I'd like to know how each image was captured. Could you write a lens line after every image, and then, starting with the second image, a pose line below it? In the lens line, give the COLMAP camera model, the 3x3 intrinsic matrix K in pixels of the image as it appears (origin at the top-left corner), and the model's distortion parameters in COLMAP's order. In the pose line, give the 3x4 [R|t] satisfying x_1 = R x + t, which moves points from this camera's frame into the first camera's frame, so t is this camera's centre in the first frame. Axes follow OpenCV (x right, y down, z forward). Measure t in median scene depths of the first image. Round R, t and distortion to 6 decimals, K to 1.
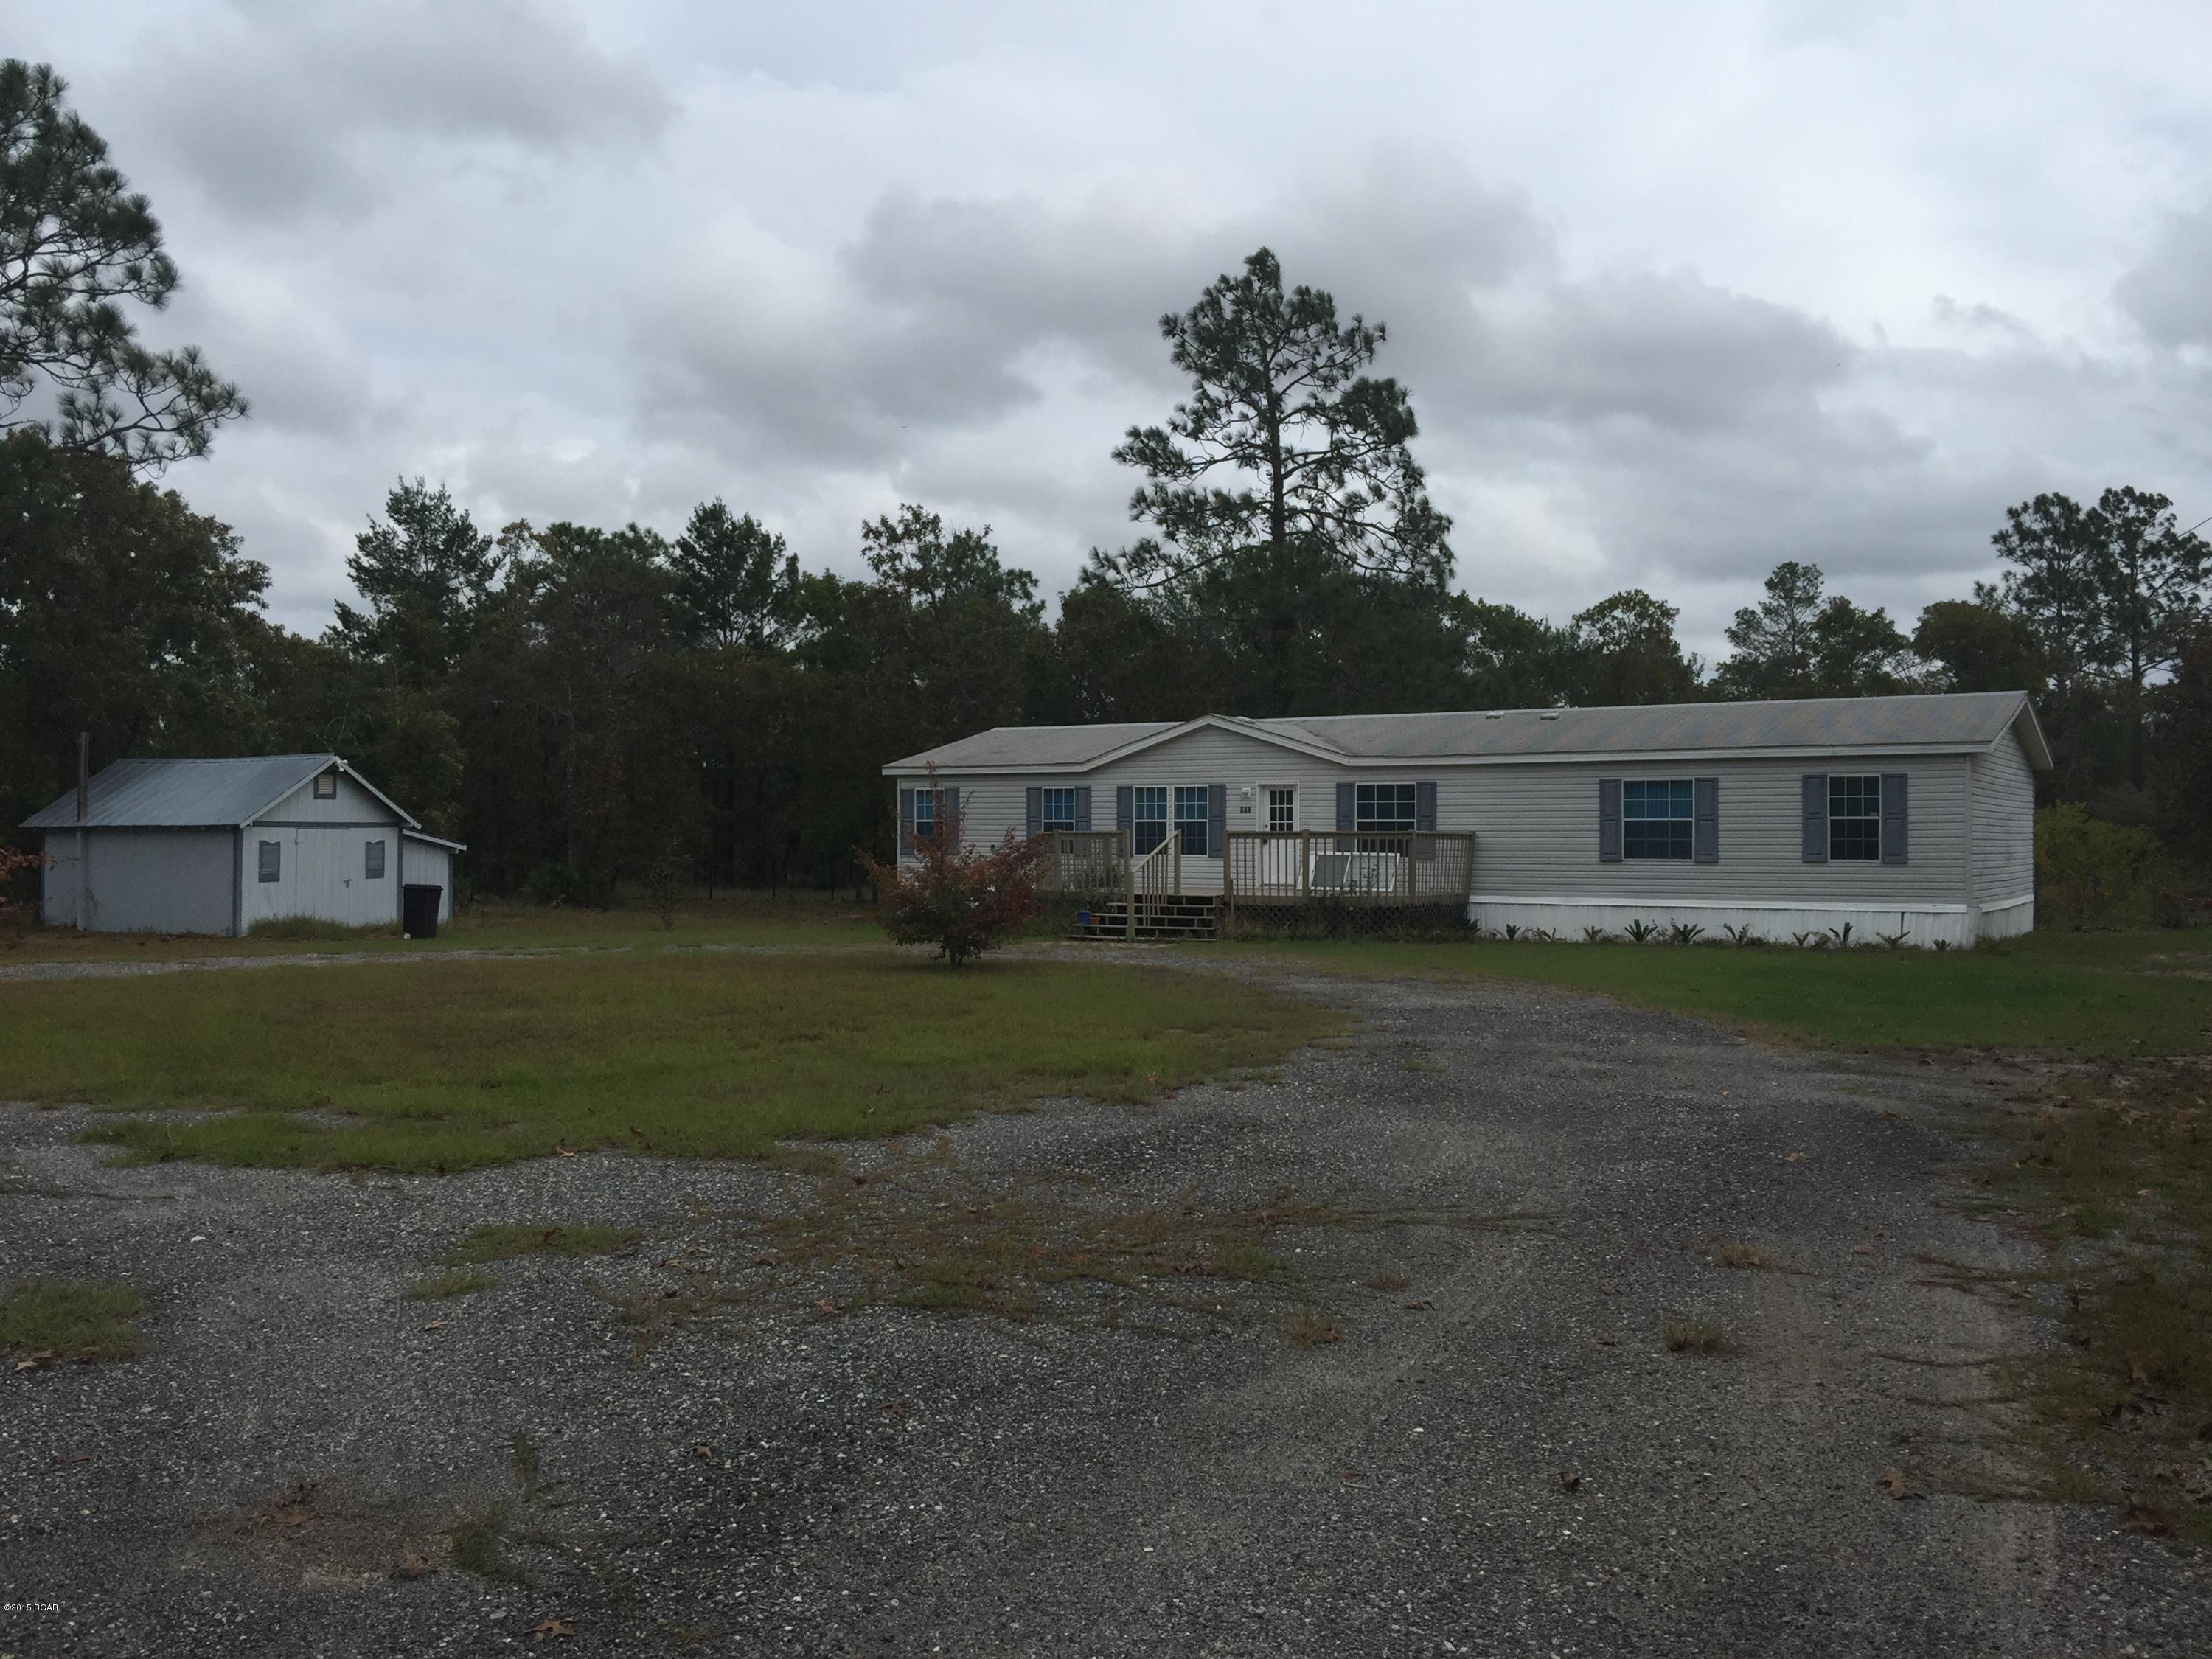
lens RADIAL K [[1857.7, 0, 1114.4], [0, 1857.7, 812.3], [0, 0, 1]] dist [0.082278, -0.128965]
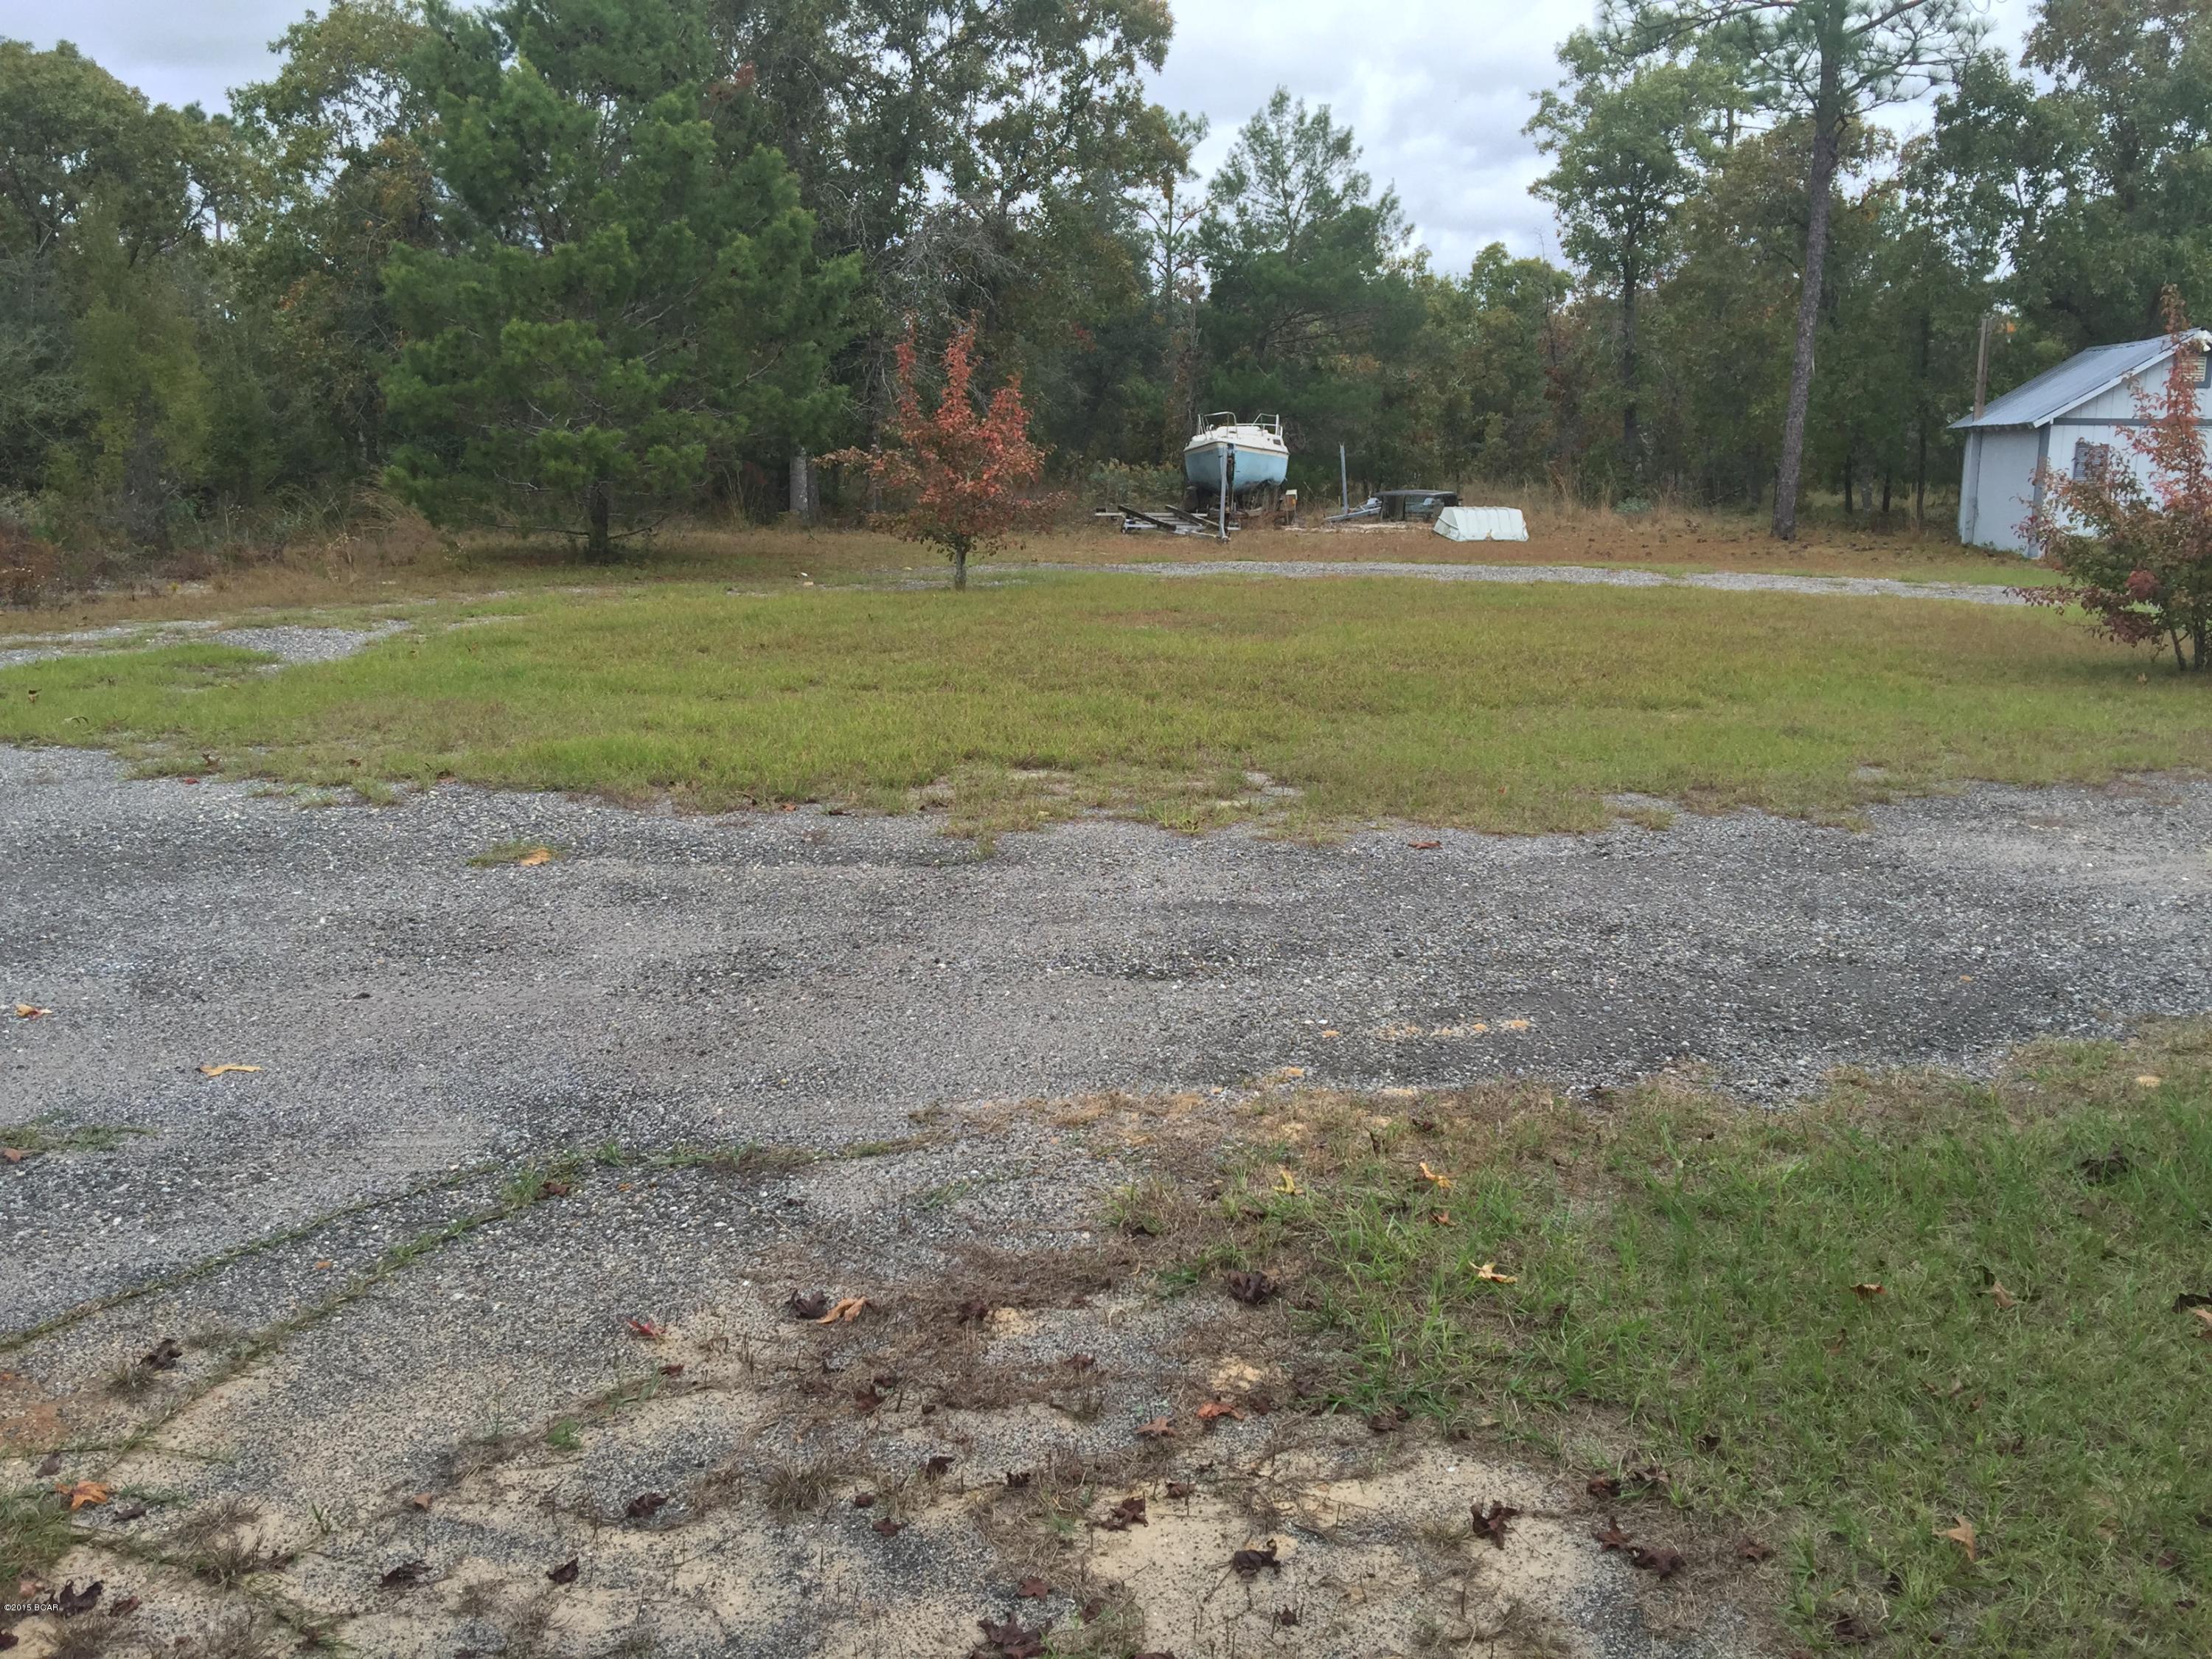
lens RADIAL K [[1906.6, 0, 1101.3], [0, 1906.6, 828.4], [0, 0, 1]] dist [0.007702, -0.009704]
pose [[0.187940, 0.191009, -0.963428, 0.294457], [0.012673, 0.980354, 0.196837, 0.010673], [0.982099, -0.049203, 0.181827, 0.419498]]
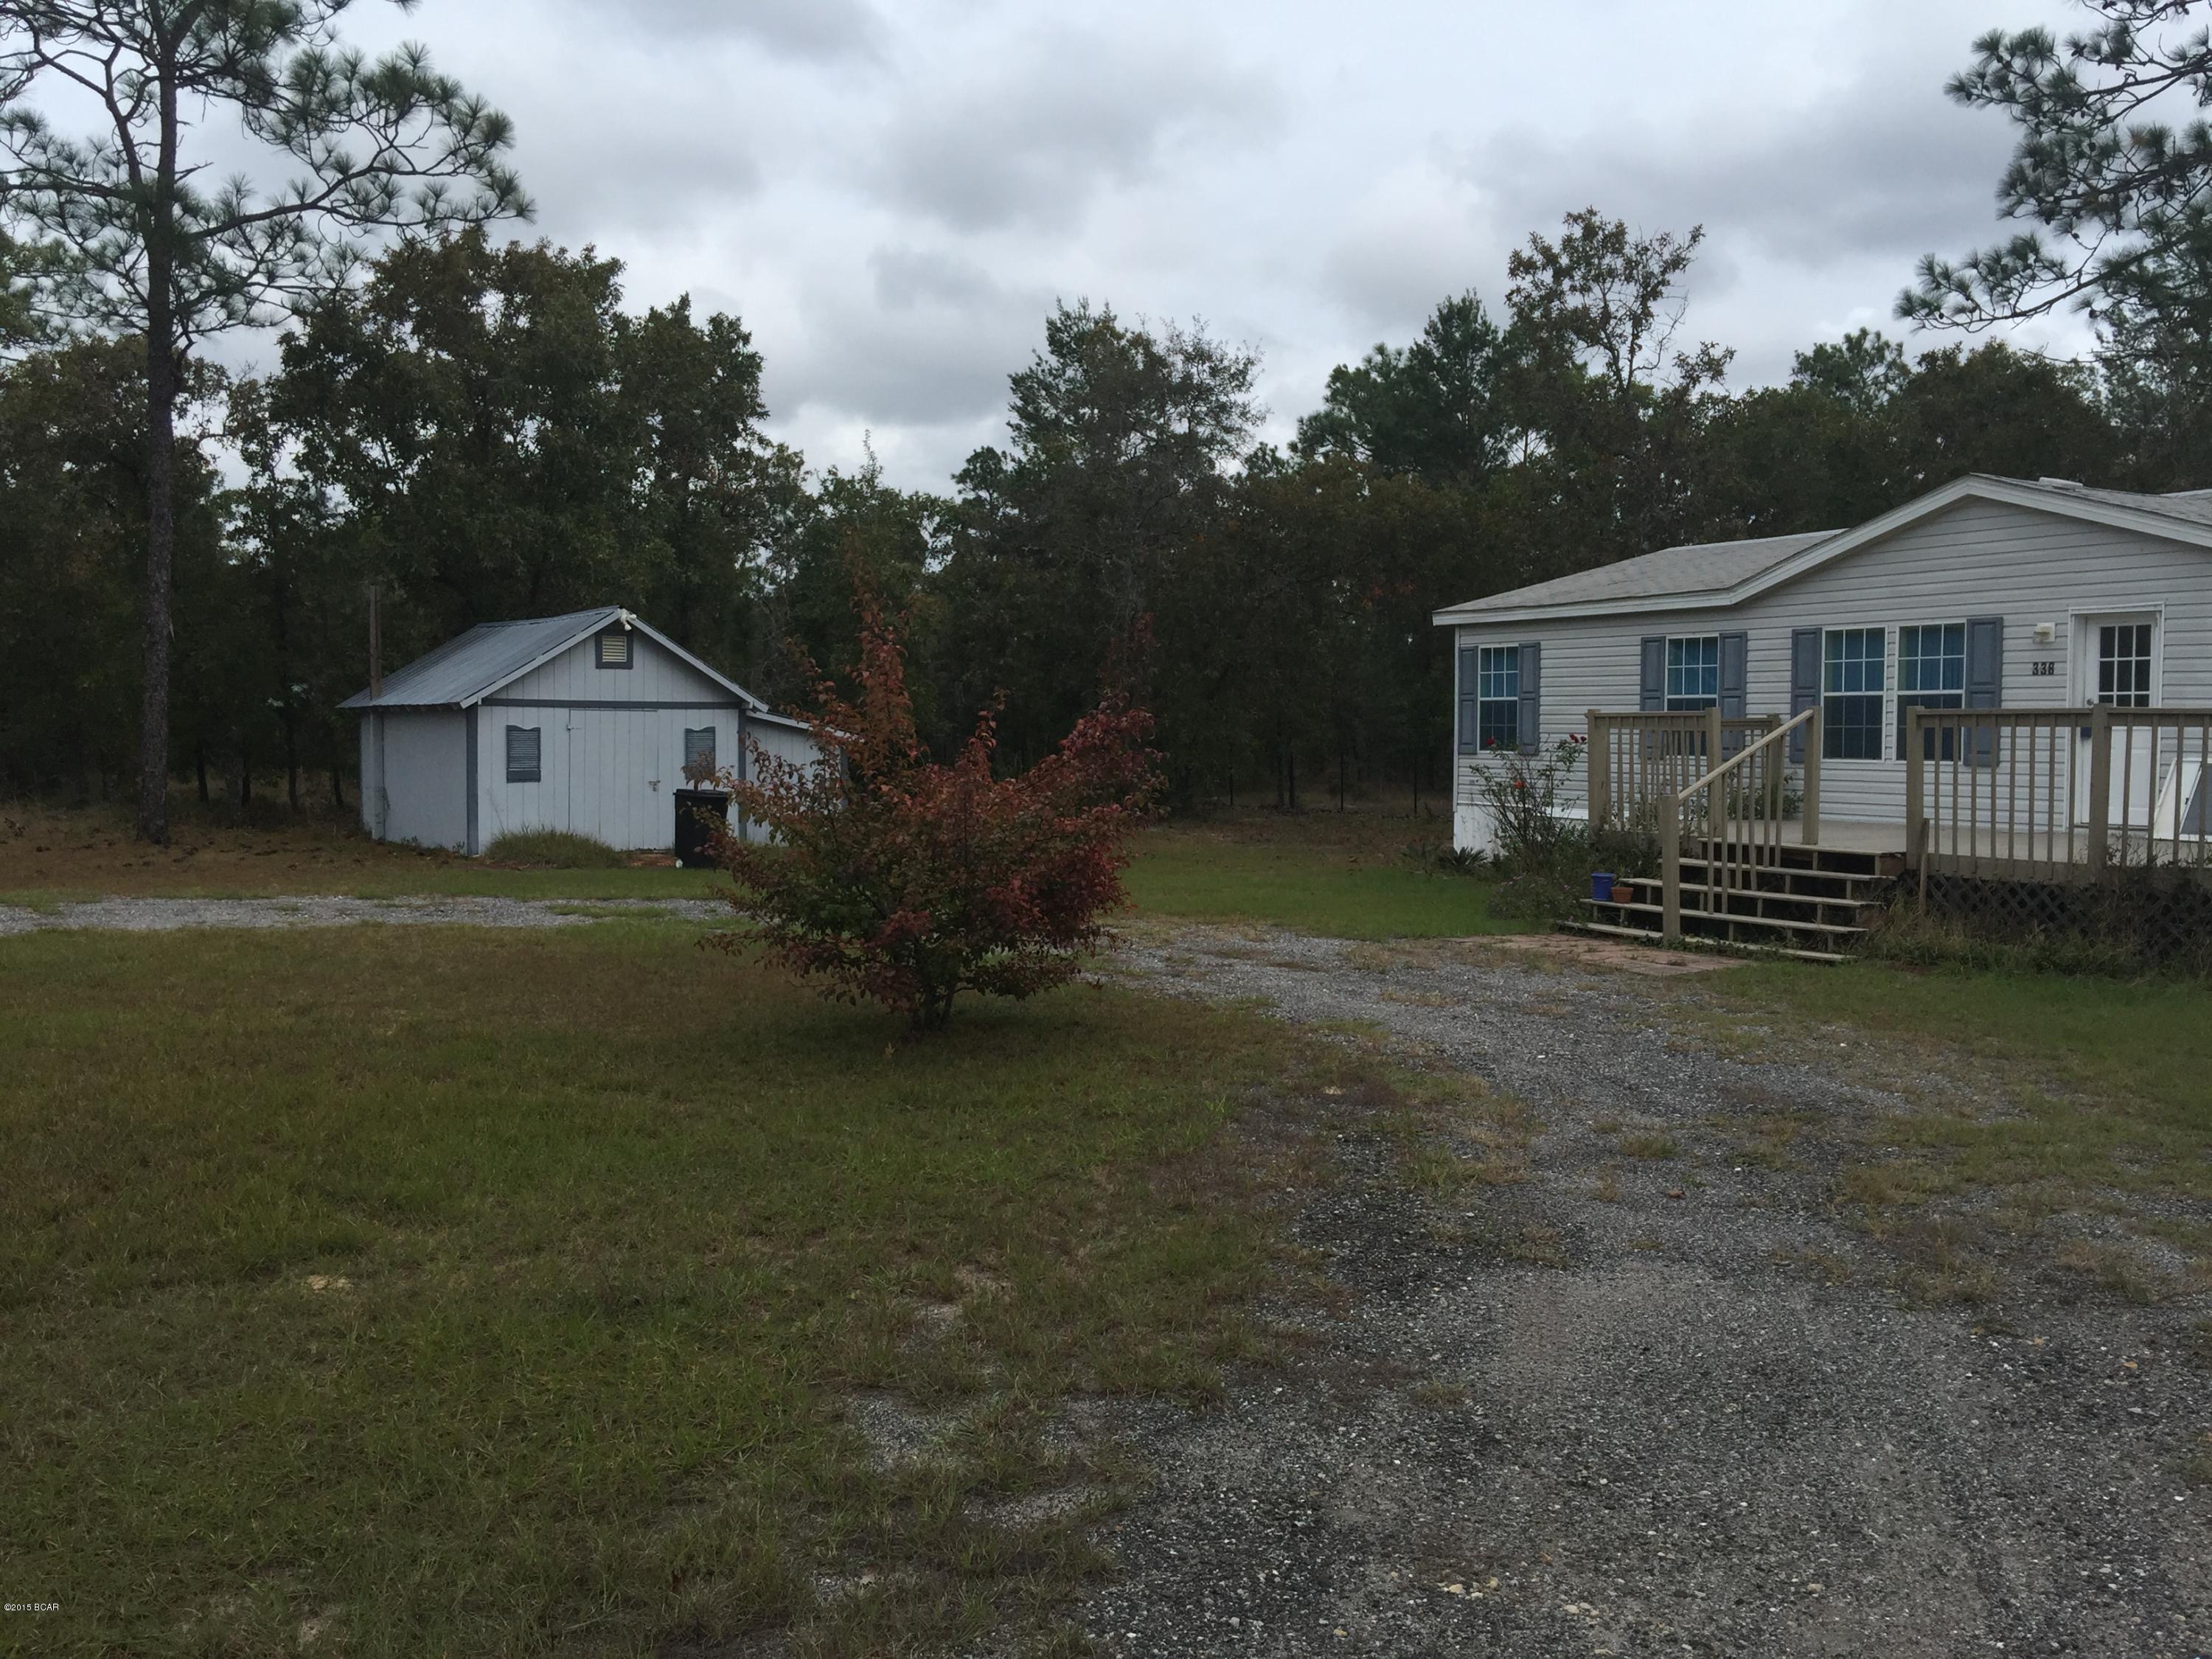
lens RADIAL K [[1857.7, 0, 1117.4], [0, 1857.7, 807.3], [0, 0, 1]] dist [0.082278, -0.128965]
pose [[0.868399, 0.024248, -0.495274, 0.110224], [0.001963, 0.998628, 0.052333, 0.009100], [0.495863, -0.046419, 0.867159, 0.481032]]
